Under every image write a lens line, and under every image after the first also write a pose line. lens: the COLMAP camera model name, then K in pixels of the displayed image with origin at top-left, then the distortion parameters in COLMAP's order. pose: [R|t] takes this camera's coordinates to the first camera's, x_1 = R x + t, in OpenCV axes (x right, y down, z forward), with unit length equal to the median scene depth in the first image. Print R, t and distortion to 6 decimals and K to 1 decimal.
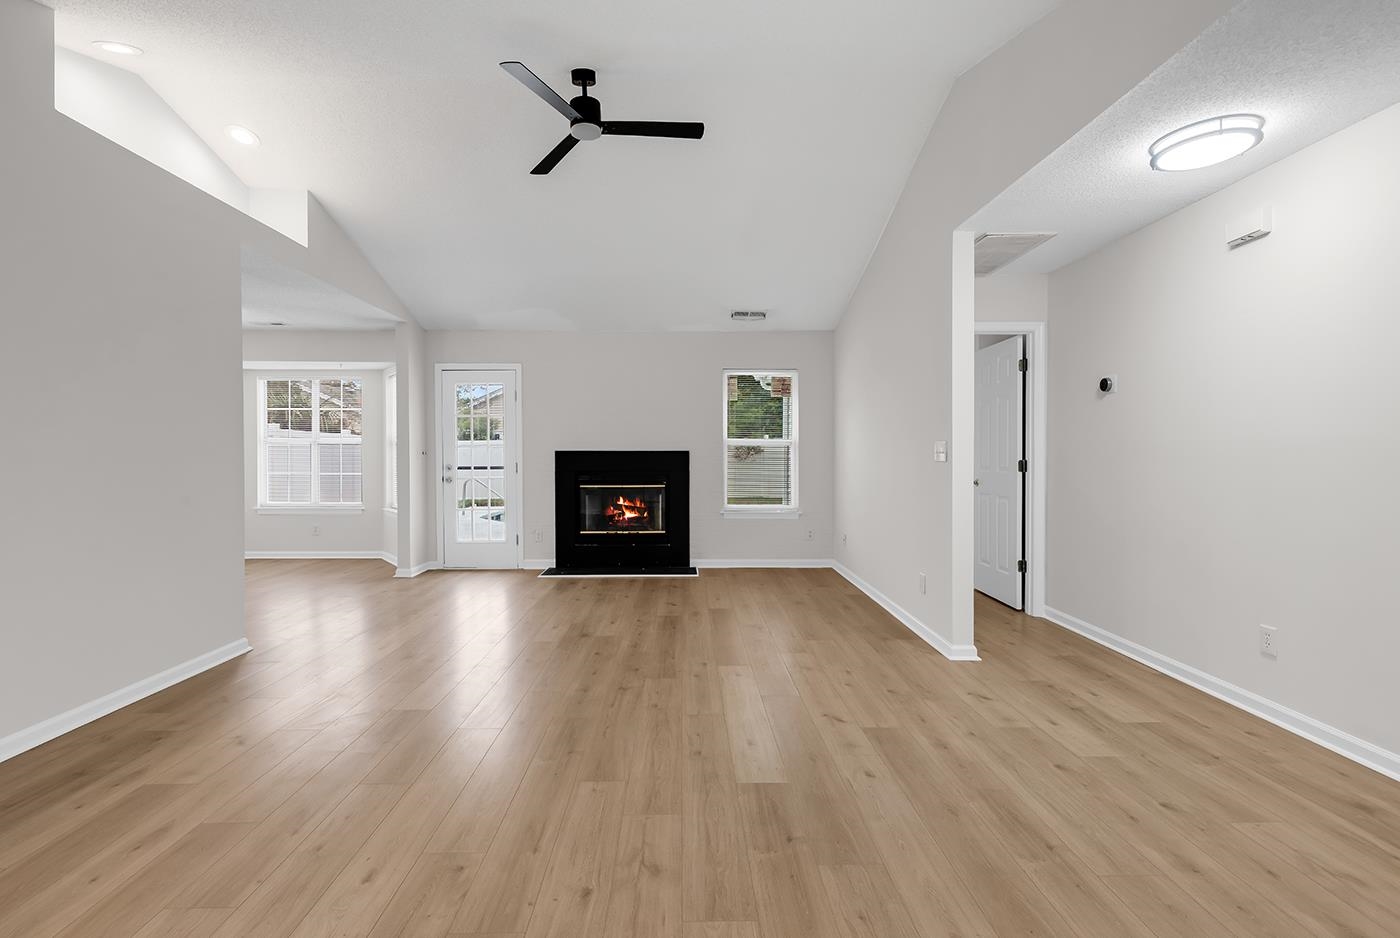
lens RADIAL K [[669.7, 0, 685.4], [0, 669.7, 470.1], [0, 0, 1]] dist [0.006158, 0.000586]
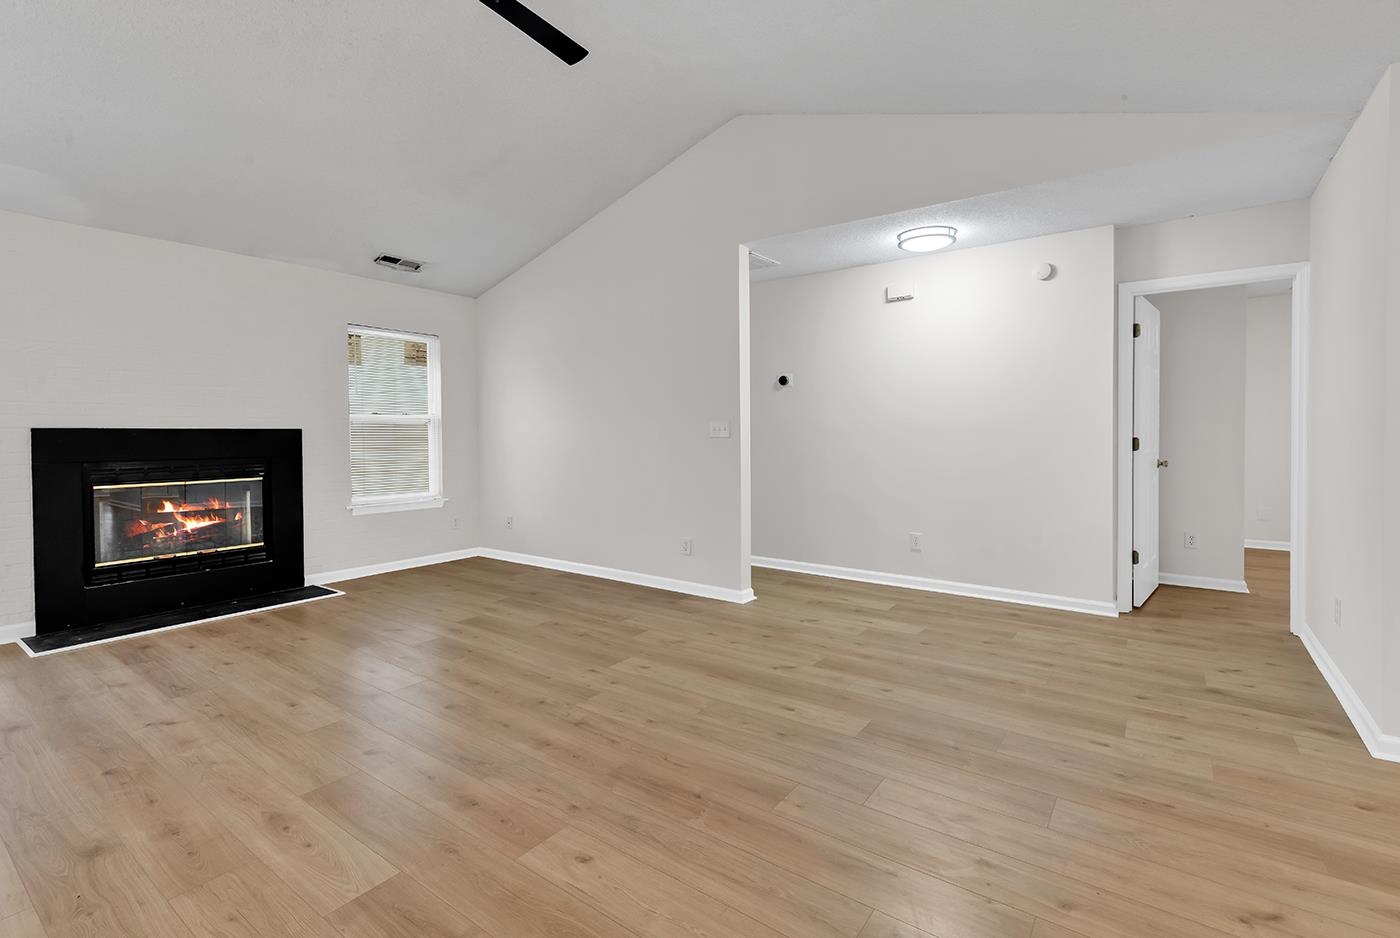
lens RADIAL K [[641.3, 0, 721.6], [0, 641.3, 434.4], [0, 0, 1]] dist [-0.004815, 0.002599]
pose [[0.573485, -0.005431, 0.819198, -0.432856], [0.027280, 0.999550, -0.012471, -0.003044], [-0.818762, 0.029500, 0.573375, 0.287890]]
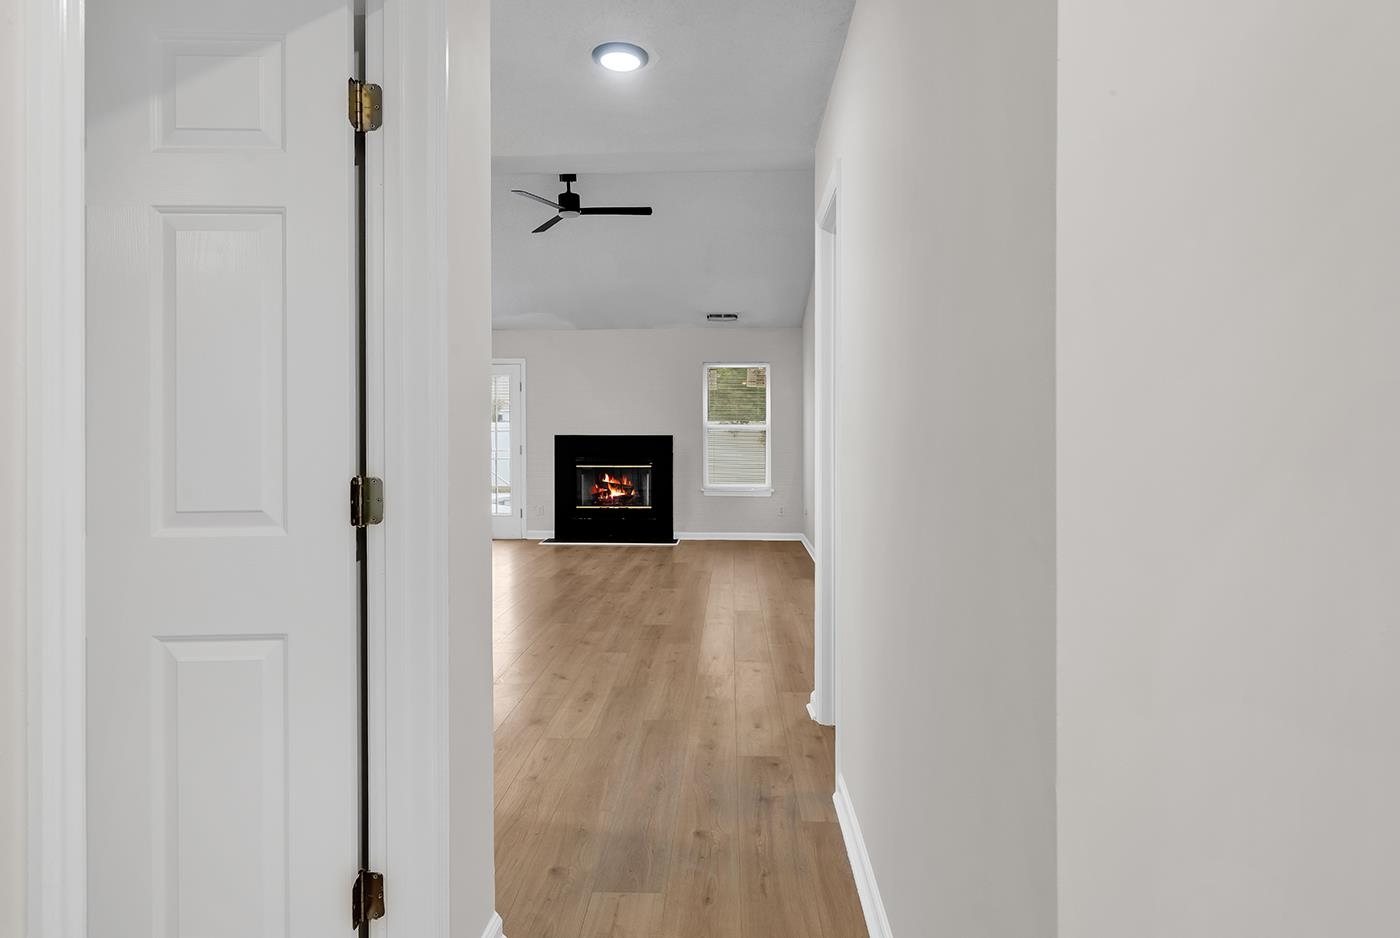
lens RADIAL K [[832.5, 0, 680.7], [0, 832.5, 453.7], [0, 0, 1]] dist [-0.008658, 0.009255]
pose [[0.998304, 0.001067, -0.058198, 0.151224], [-0.001389, 0.999984, -0.005503, 0.012843], [0.058191, 0.005574, 0.998290, -0.594828]]
